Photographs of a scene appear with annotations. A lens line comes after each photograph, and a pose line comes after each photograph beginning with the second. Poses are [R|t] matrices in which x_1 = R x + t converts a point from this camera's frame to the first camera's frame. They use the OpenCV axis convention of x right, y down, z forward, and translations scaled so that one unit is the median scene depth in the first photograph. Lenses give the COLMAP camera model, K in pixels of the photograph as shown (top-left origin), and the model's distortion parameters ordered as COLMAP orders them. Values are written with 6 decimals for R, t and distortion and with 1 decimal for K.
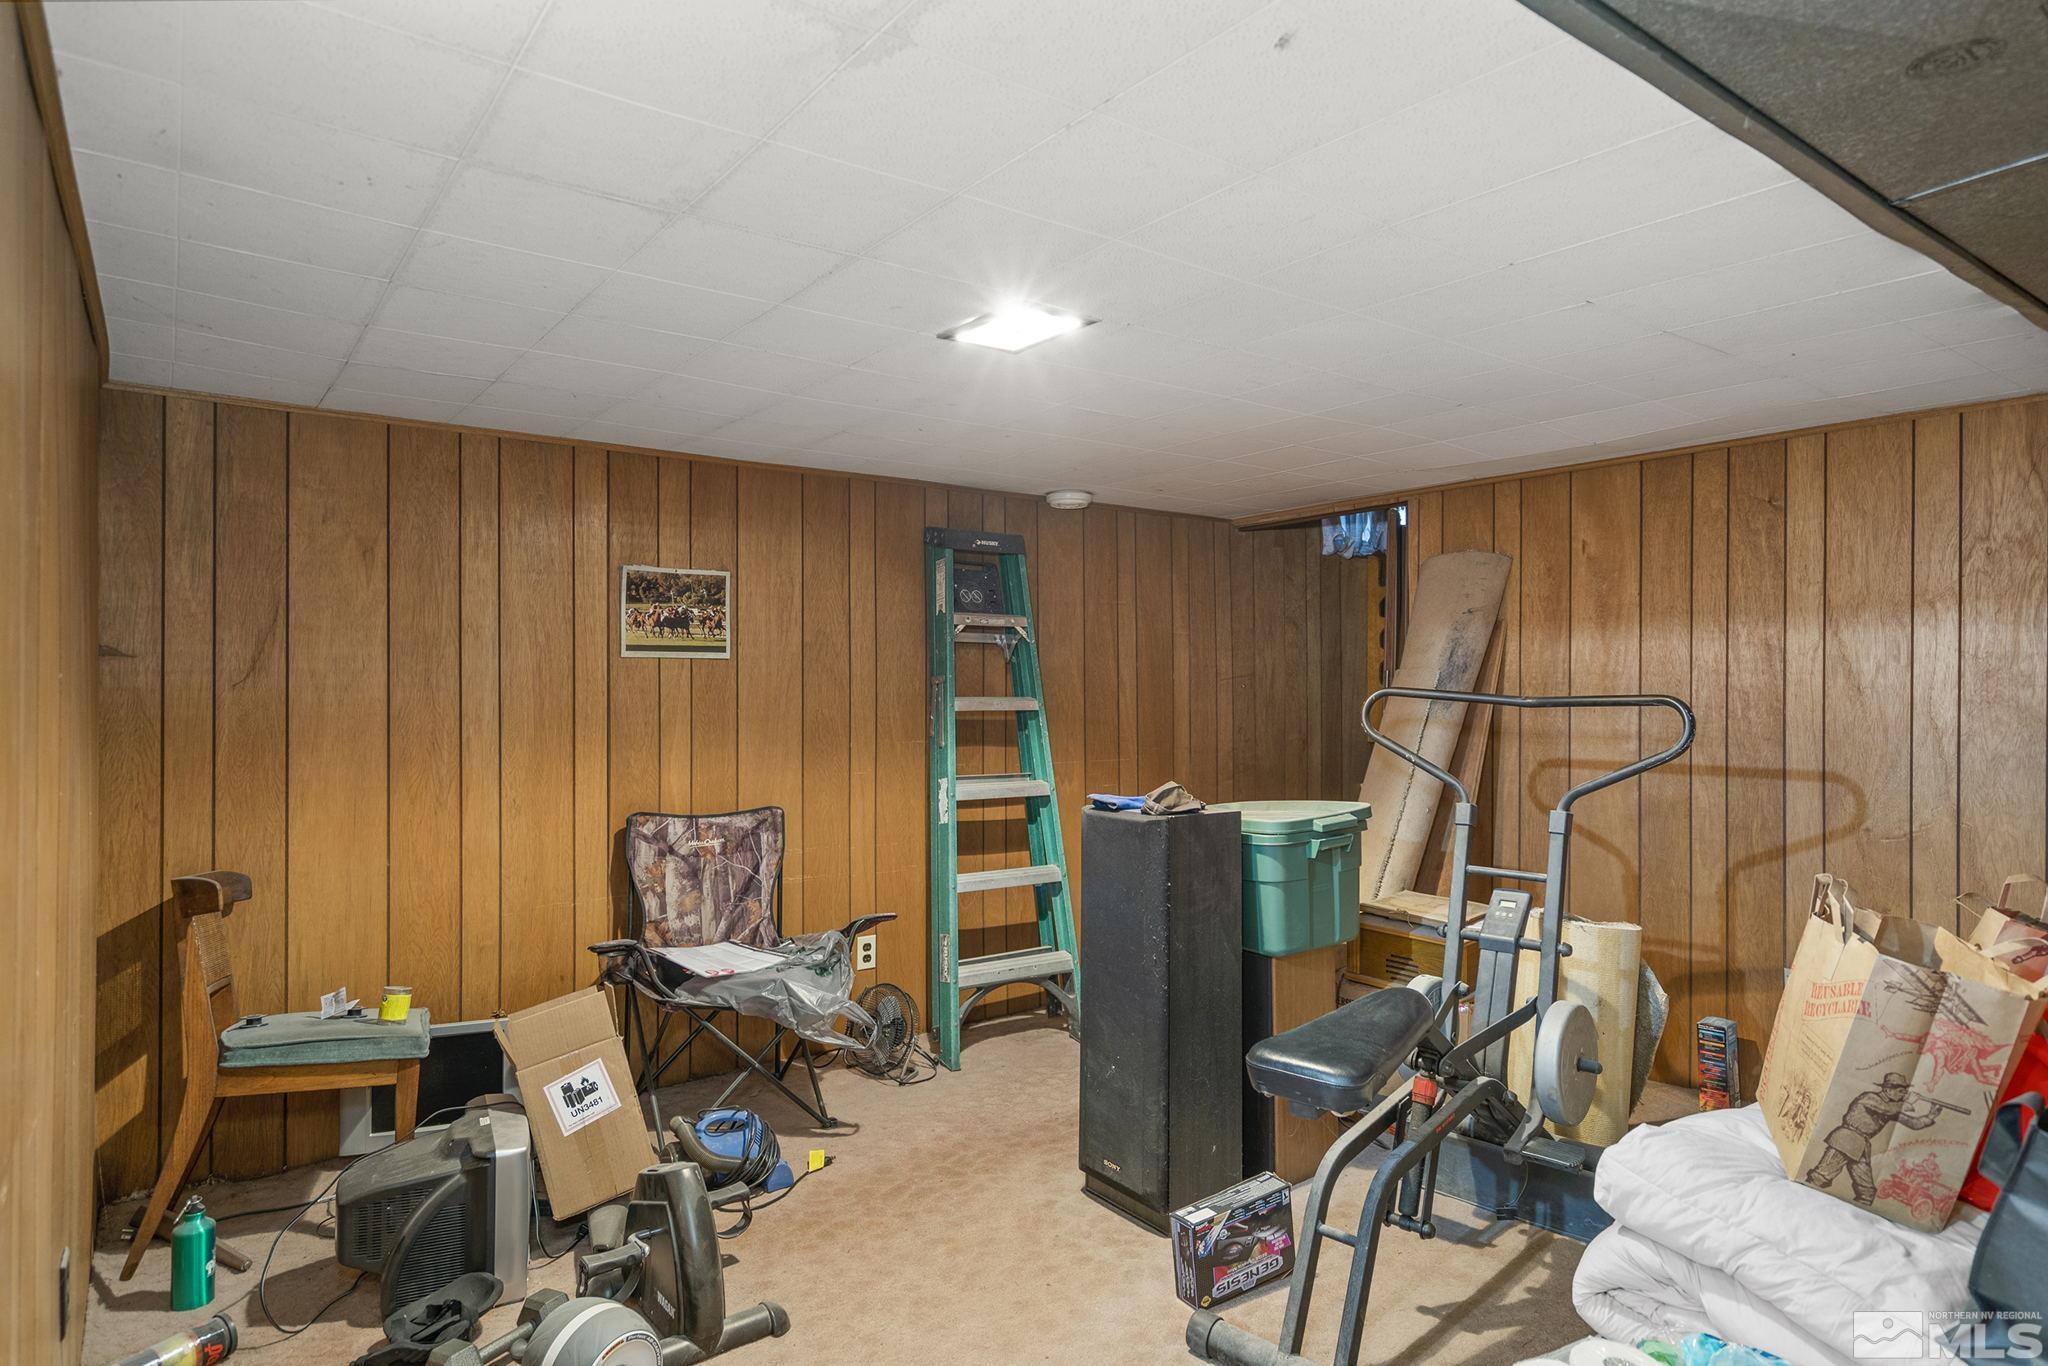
lens RADIAL K [[1026.1, 0, 1032.6], [0, 1026.1, 681.7], [0, 0, 1]] dist [0.006695, 0.000486]
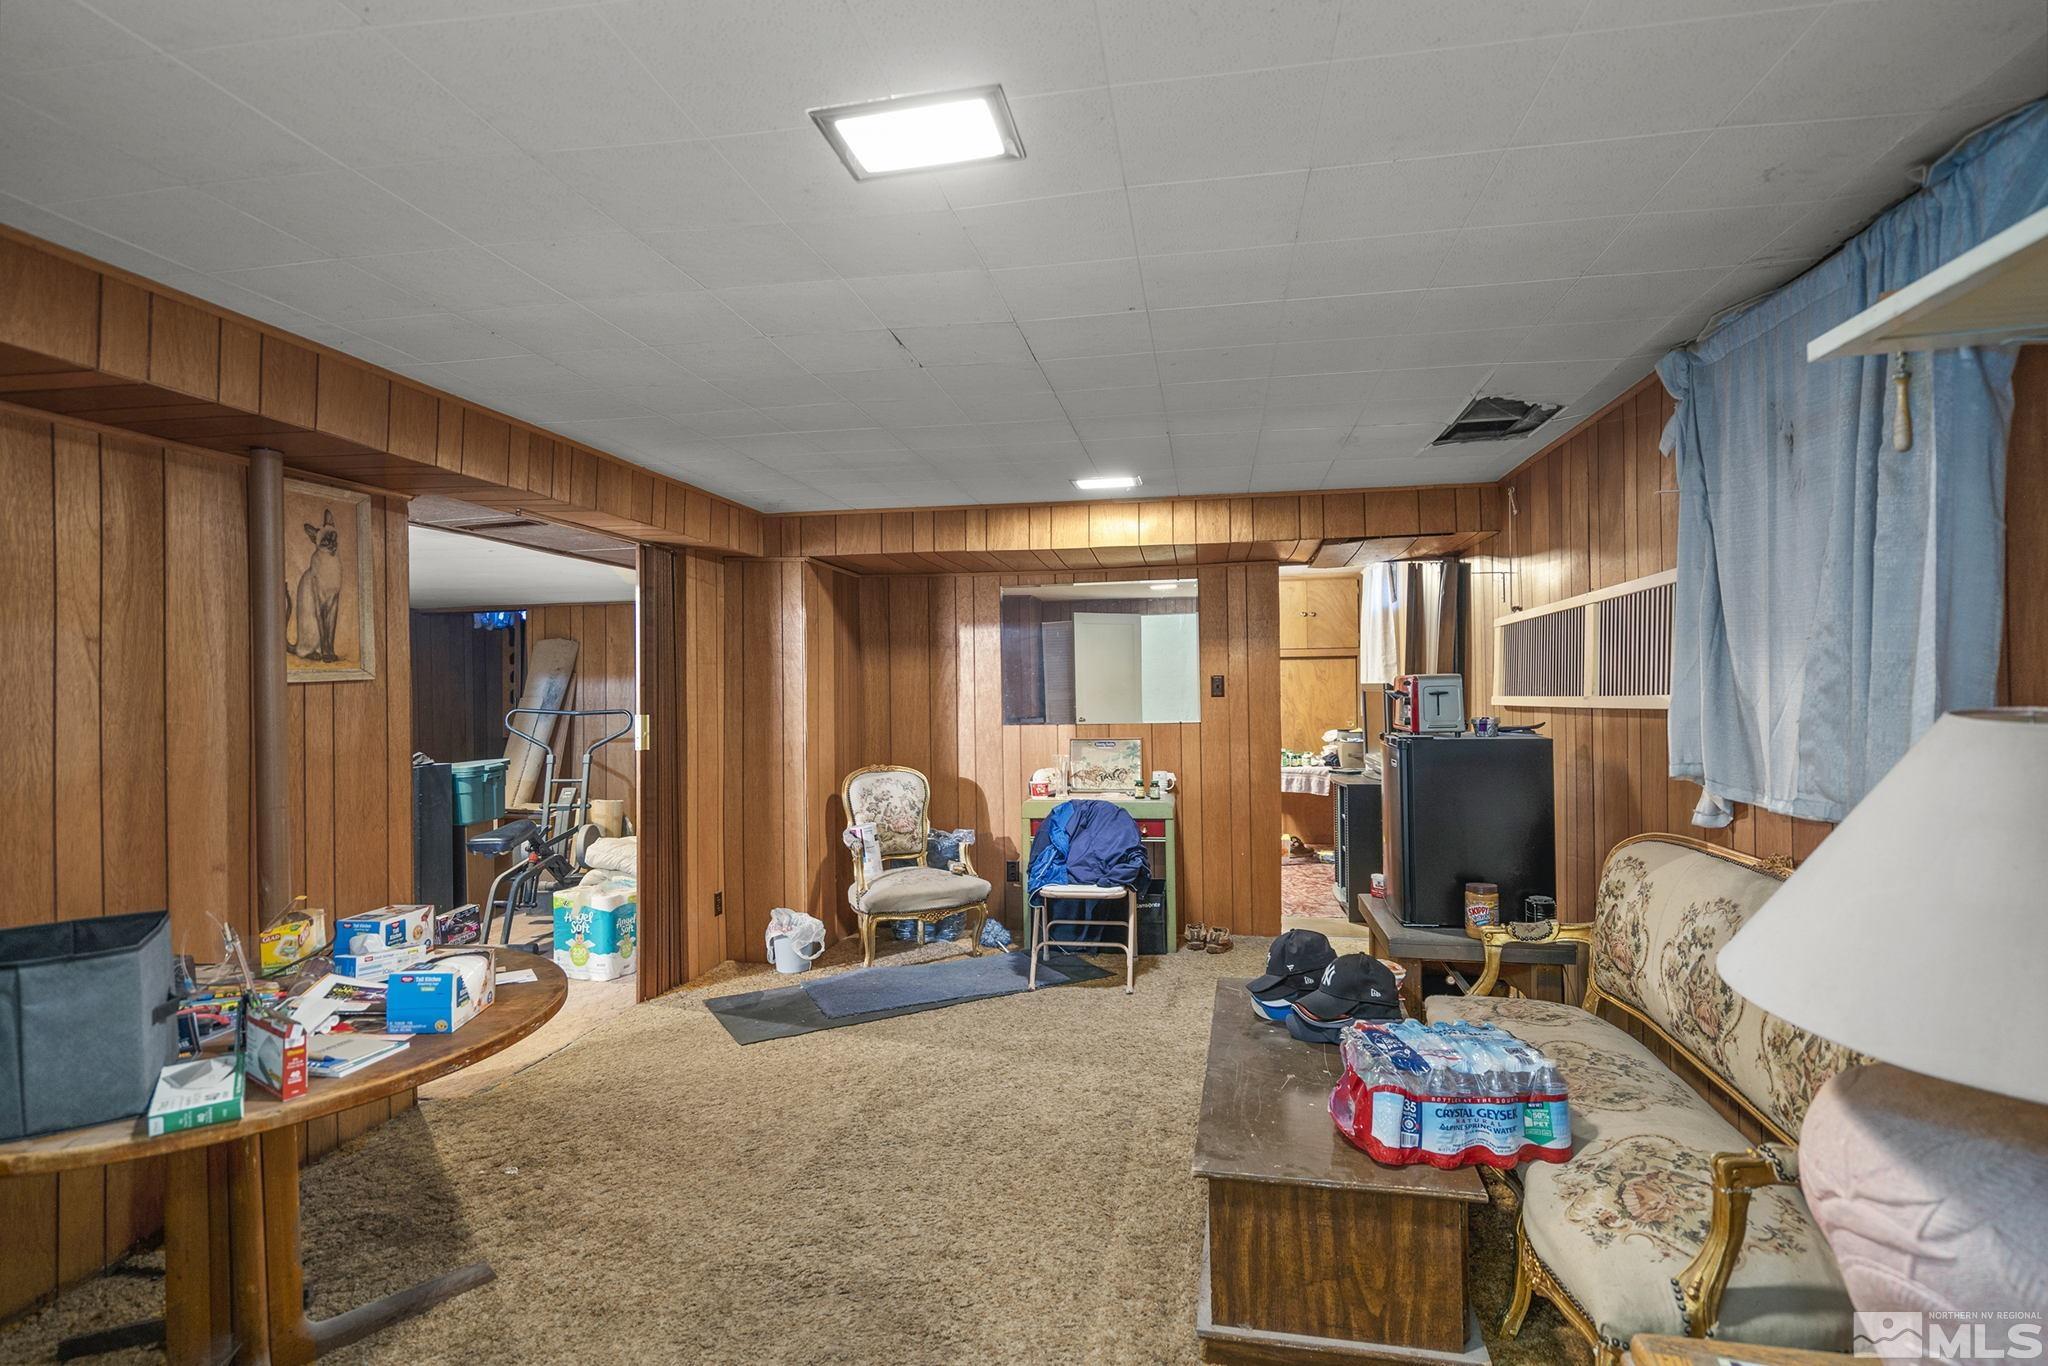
lens RADIAL K [[1026.1, 0, 1029.9], [0, 1026.1, 683.8], [0, 0, 1]] dist [0.006695, 0.000486]
pose [[0.696117, -0.006055, 0.717903, -0.479376], [0.009631, 0.999953, -0.000905, -0.034551], [-0.717864, 0.007544, 0.696142, -1.348814]]
